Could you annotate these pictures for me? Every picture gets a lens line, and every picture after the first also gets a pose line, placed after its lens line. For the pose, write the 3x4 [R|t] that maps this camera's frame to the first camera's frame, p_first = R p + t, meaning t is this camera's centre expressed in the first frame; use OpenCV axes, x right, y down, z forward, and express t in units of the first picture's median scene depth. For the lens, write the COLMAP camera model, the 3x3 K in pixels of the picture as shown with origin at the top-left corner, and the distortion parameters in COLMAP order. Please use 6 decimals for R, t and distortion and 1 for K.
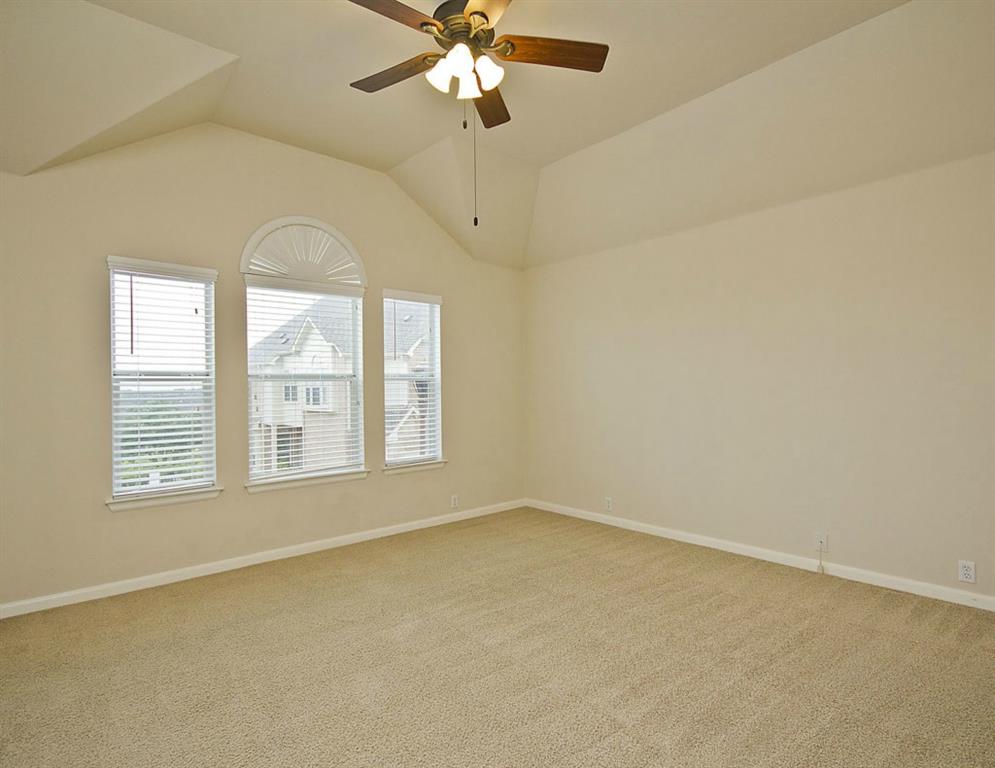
lens RADIAL K [[530.2, 0, 491.0], [0, 530.2, 387.5], [0, 0, 1]] dist [-0.006380, 0.001164]
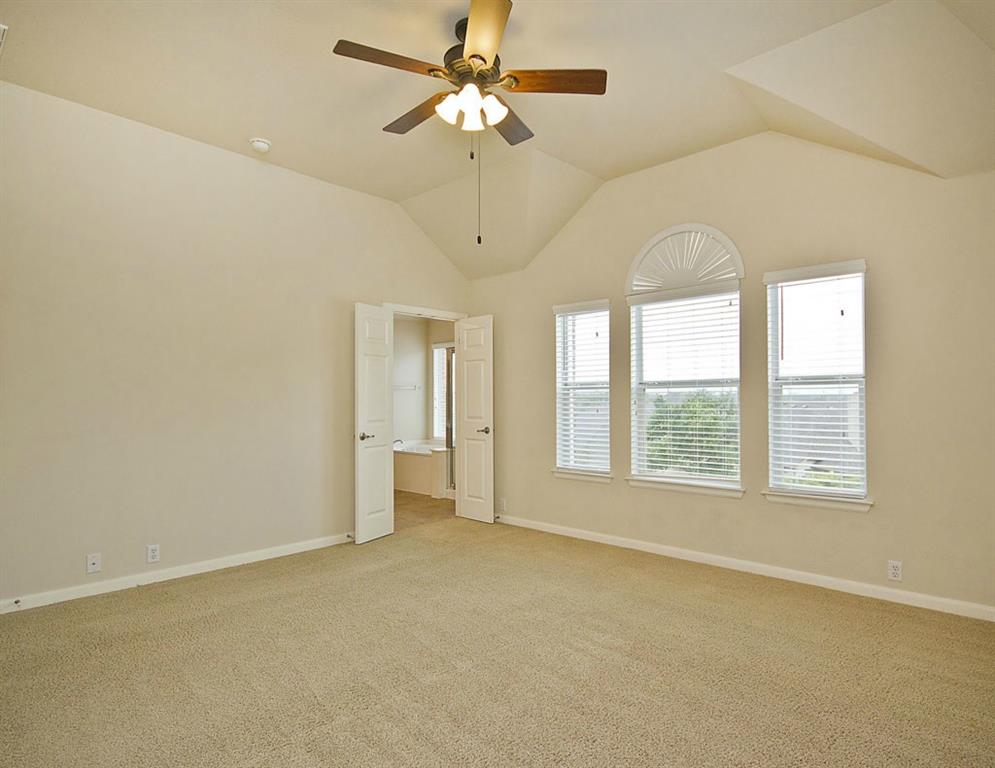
lens RADIAL K [[530.2, 0, 488.2], [0, 530.2, 390.3], [0, 0, 1]] dist [-0.006380, 0.001164]
pose [[0.120135, -0.002104, -0.992755, 0.575401], [0.007037, 0.999974, -0.001268, -0.007781], [0.992733, -0.006834, 0.120147, 0.489866]]
